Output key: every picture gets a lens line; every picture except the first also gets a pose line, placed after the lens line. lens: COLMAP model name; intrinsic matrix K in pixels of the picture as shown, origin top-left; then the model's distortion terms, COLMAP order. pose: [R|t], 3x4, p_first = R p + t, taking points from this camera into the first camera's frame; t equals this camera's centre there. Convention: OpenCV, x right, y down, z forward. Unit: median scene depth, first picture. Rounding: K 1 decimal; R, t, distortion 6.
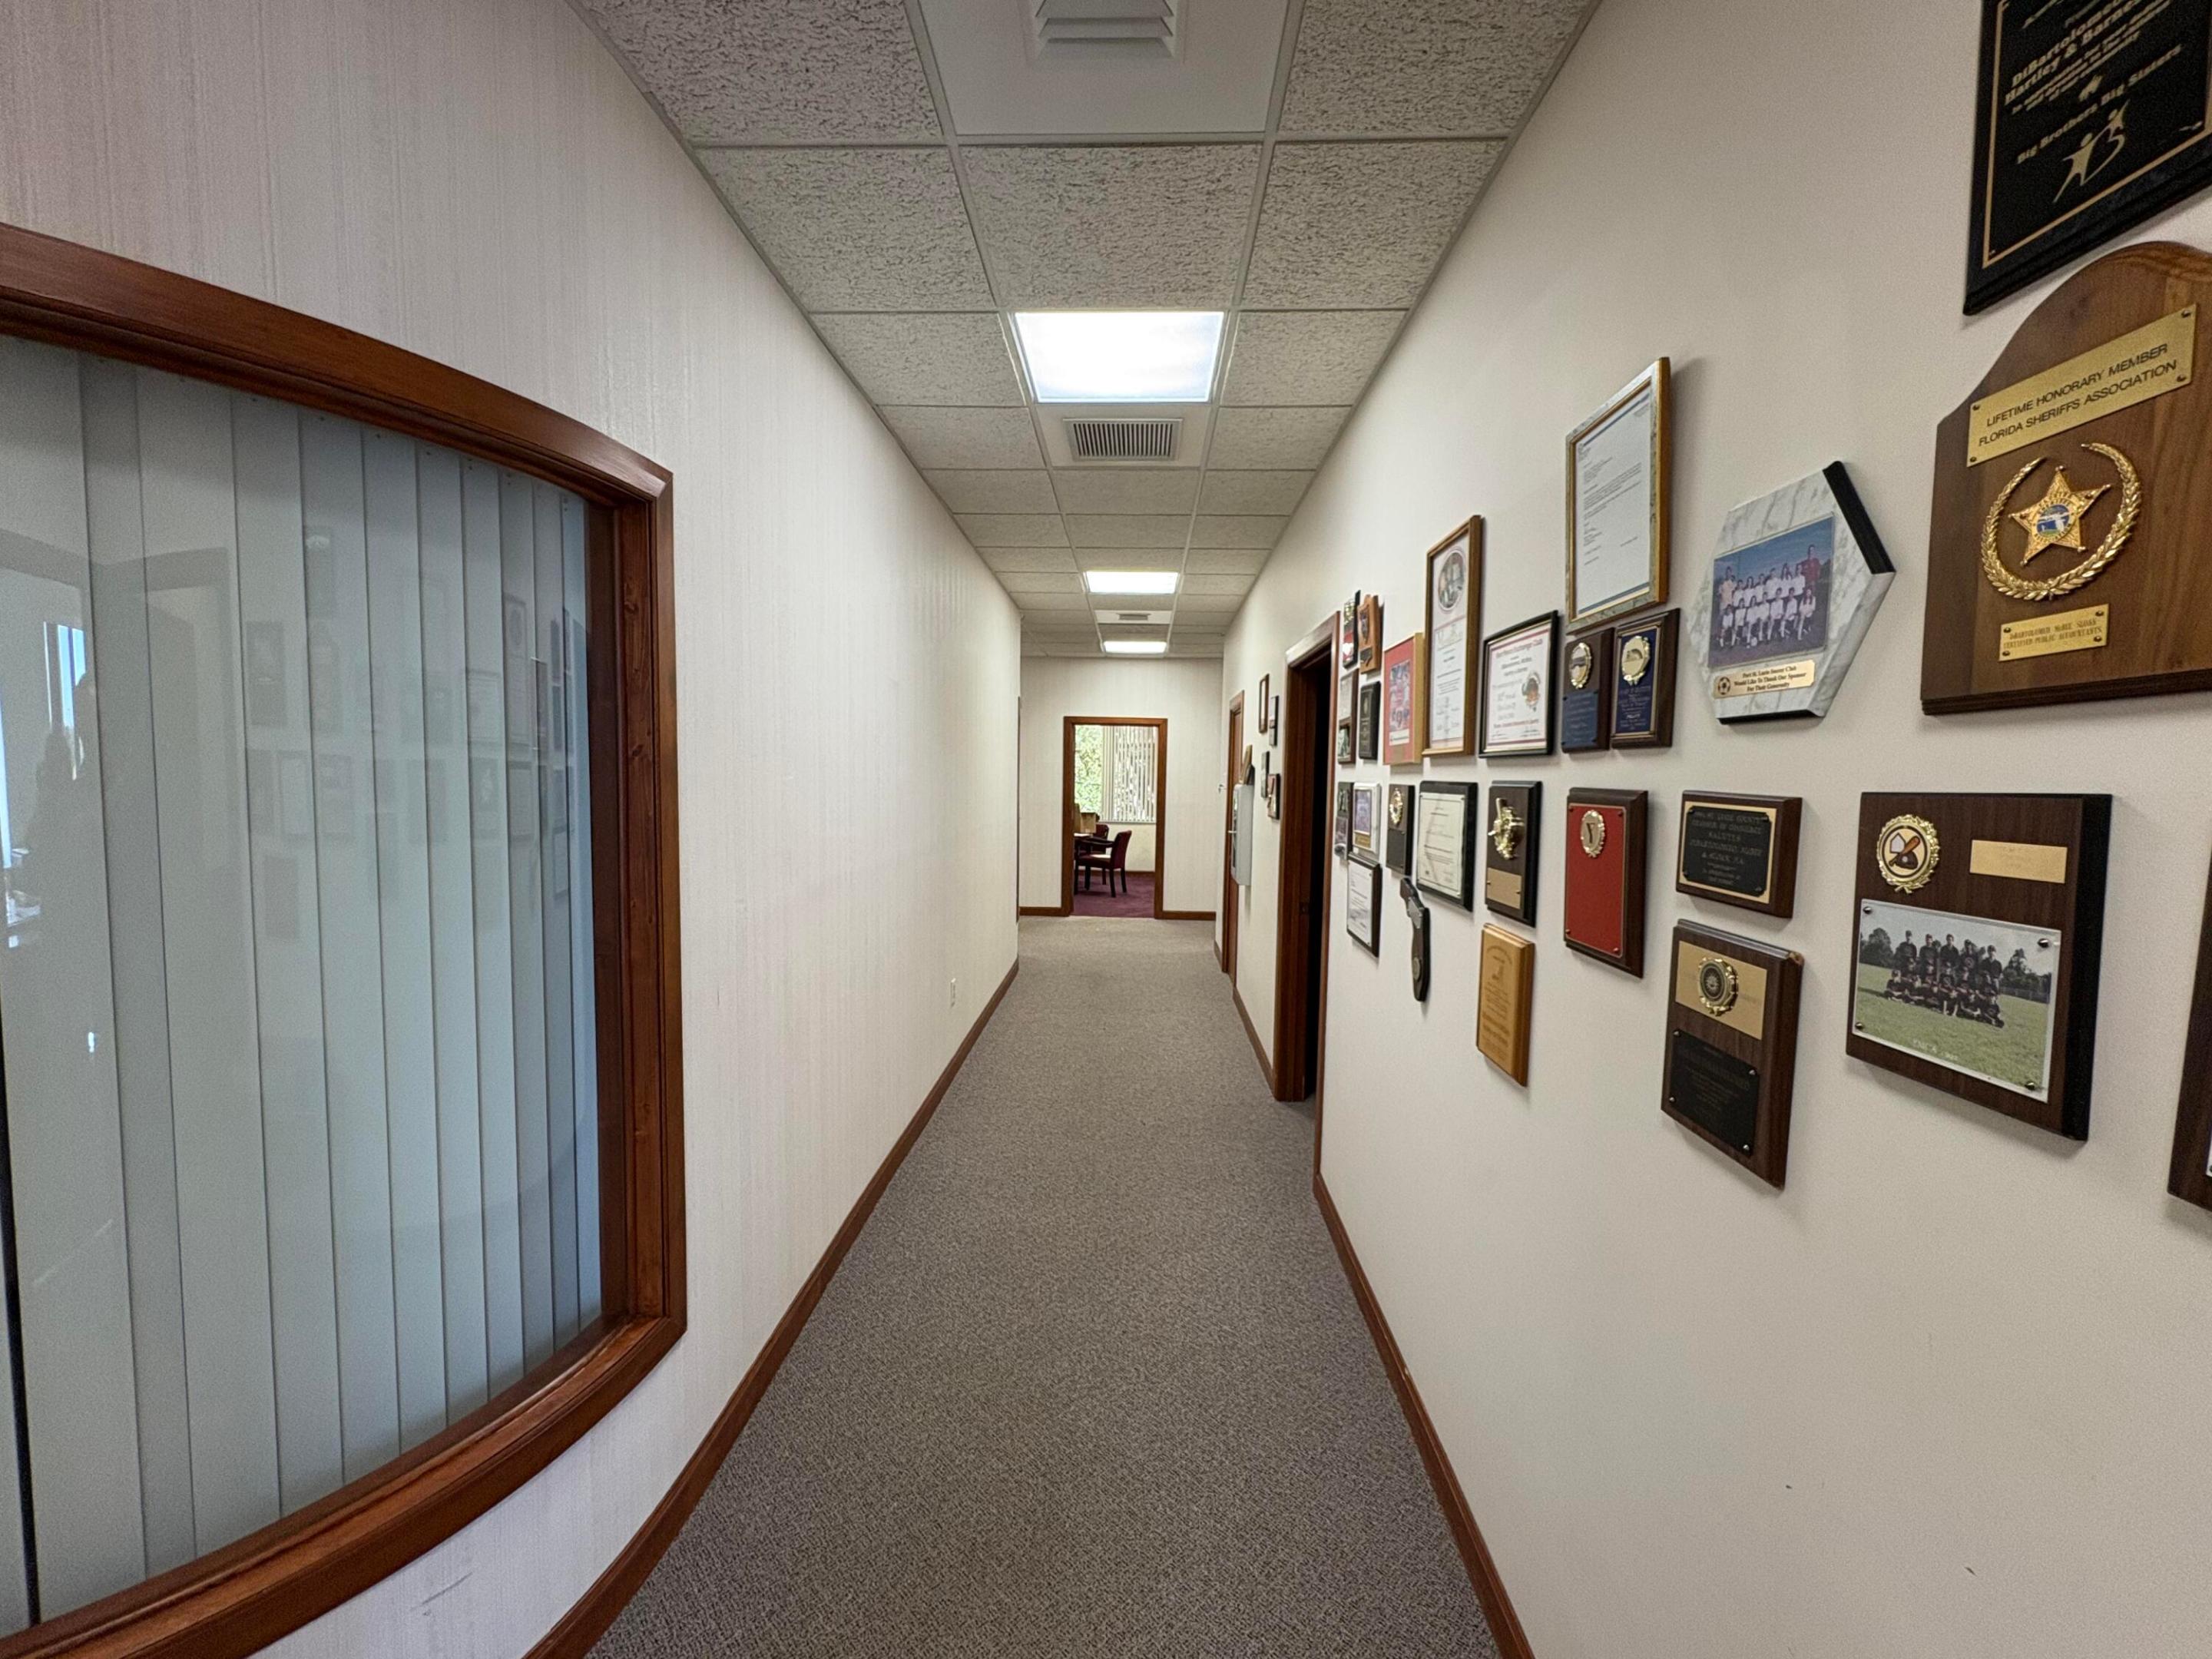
lens RADIAL K [[881.7, 0, 1111.6], [0, 881.7, 831.6], [0, 0, 1]] dist [-0.000907, 0.000161]
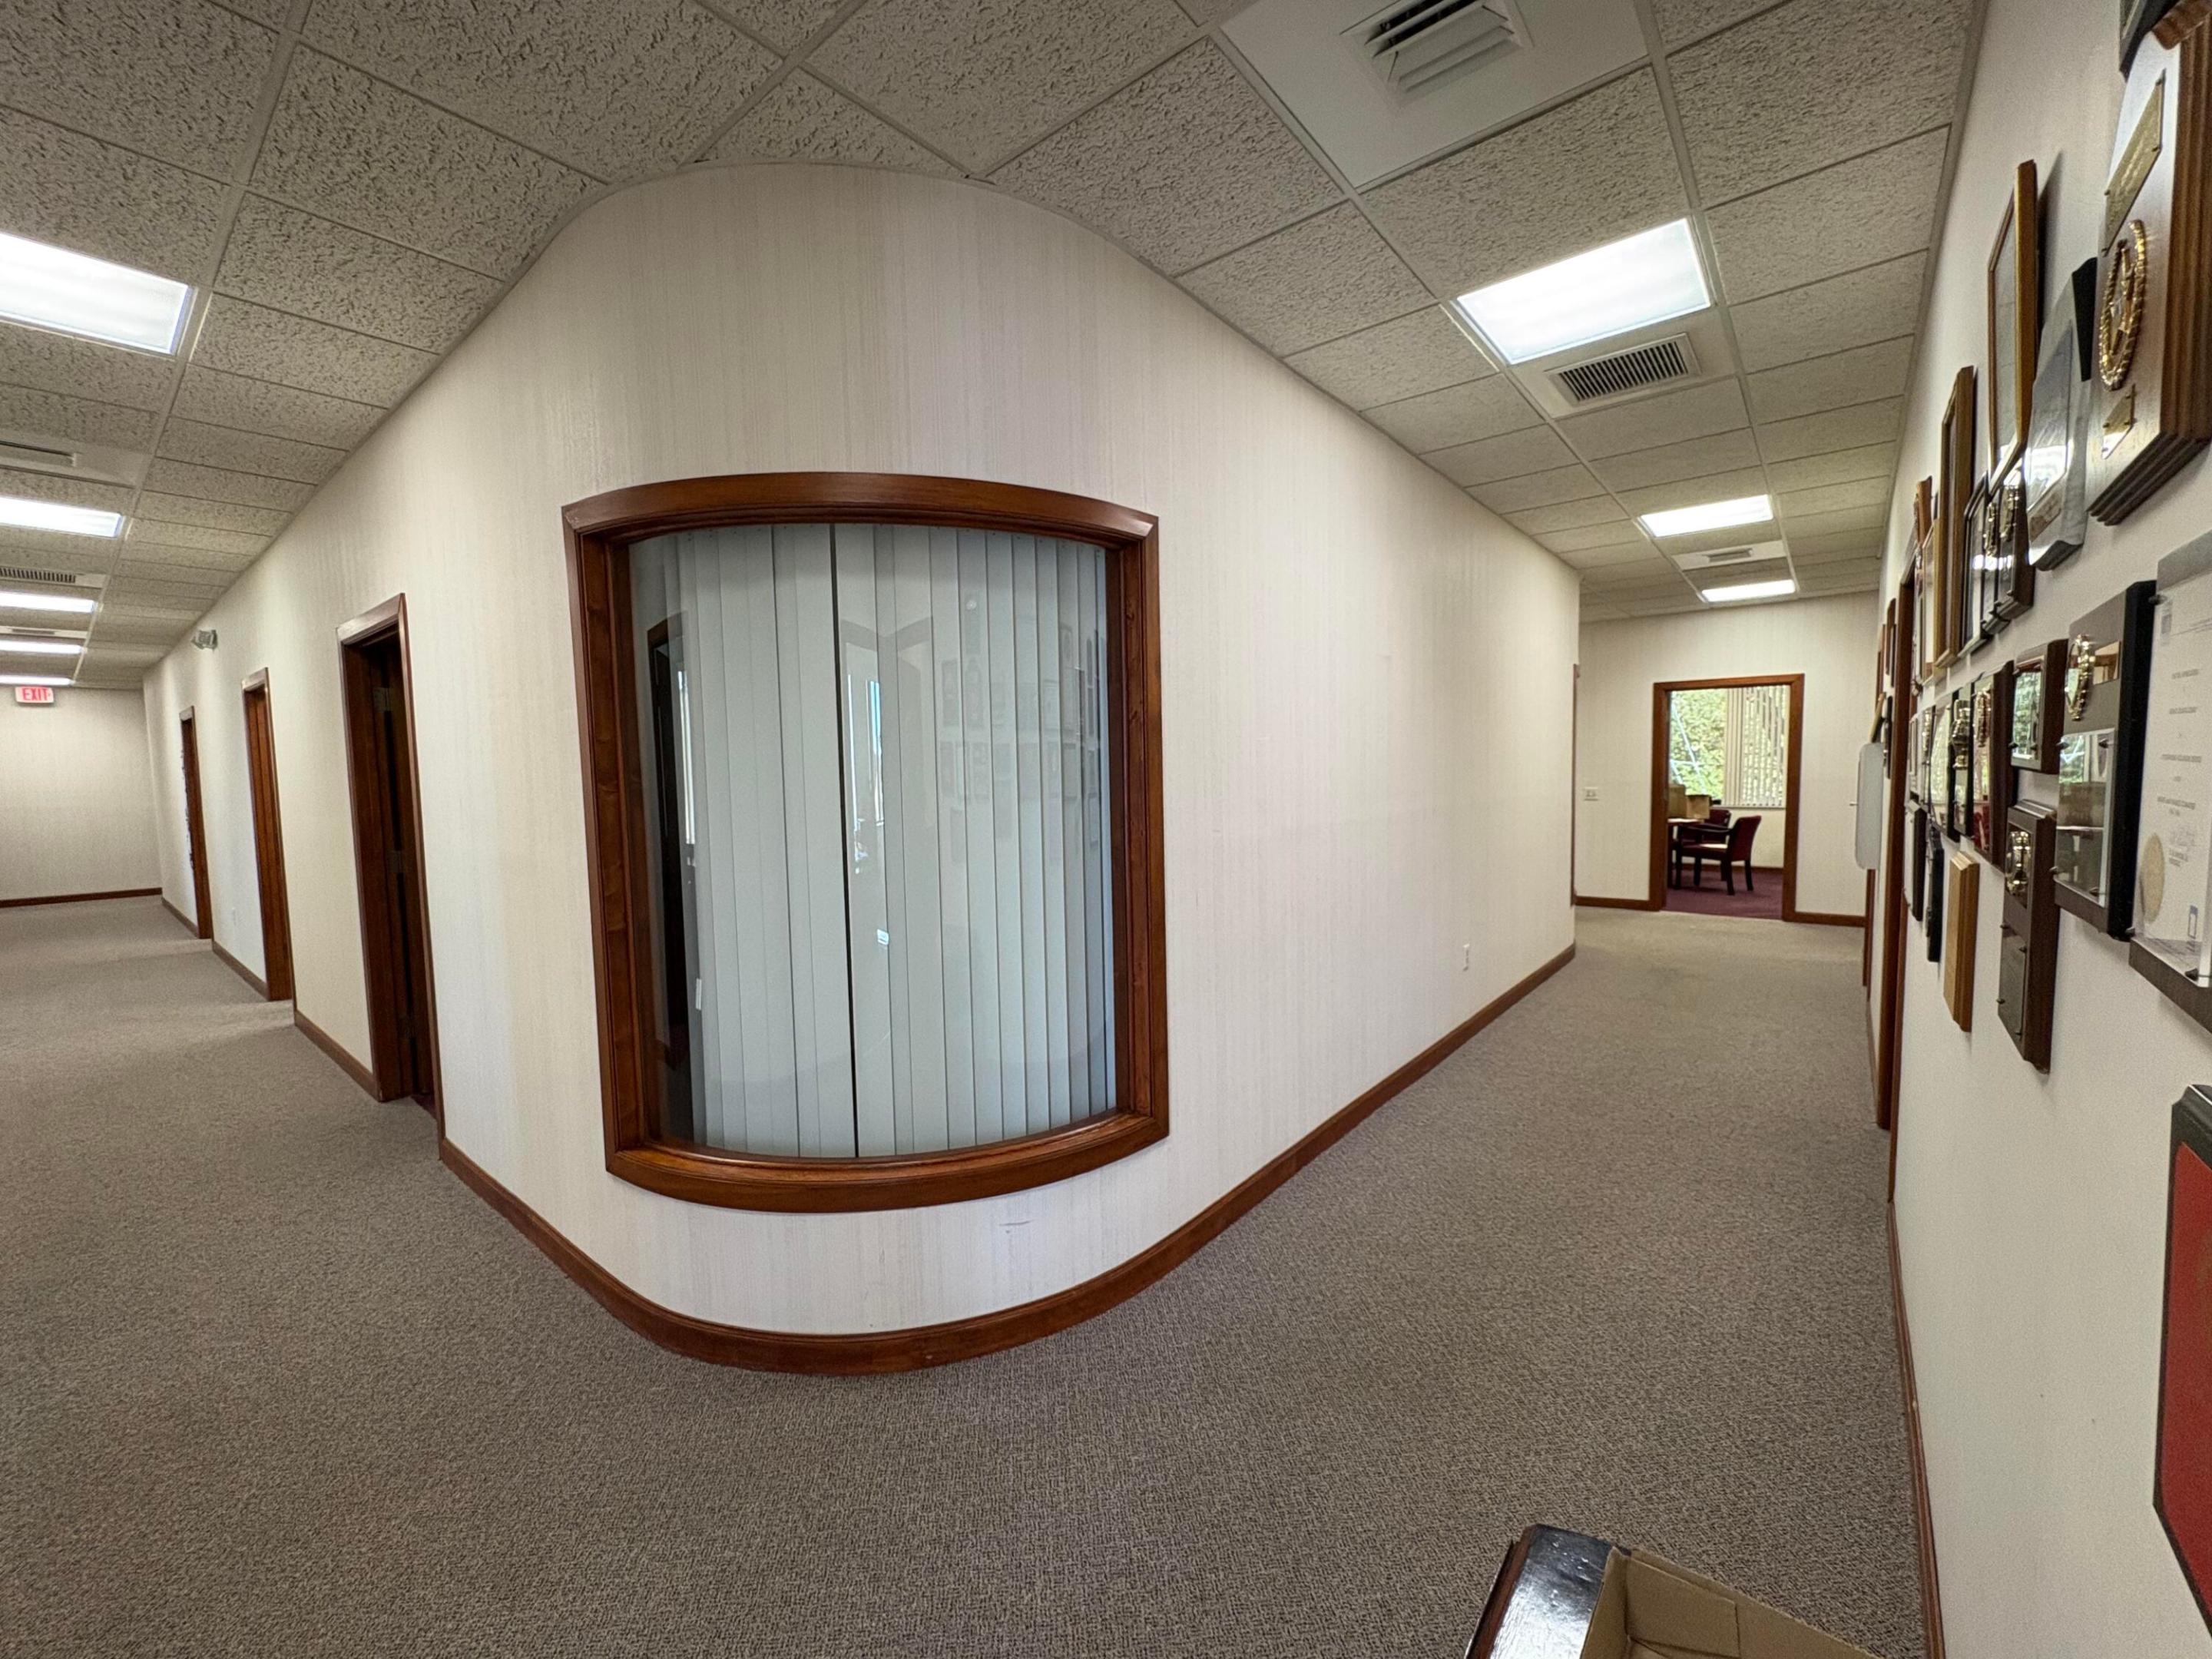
lens RADIAL K [[881.7, 0, 1108.8], [0, 881.7, 826.9], [0, 0, 1]] dist [-0.000907, 0.000161]
pose [[0.796342, 0.006275, -0.604815, 0.283491], [-0.005807, 0.999979, 0.002729, 0.082367], [0.604819, 0.001339, 0.796362, -0.162259]]
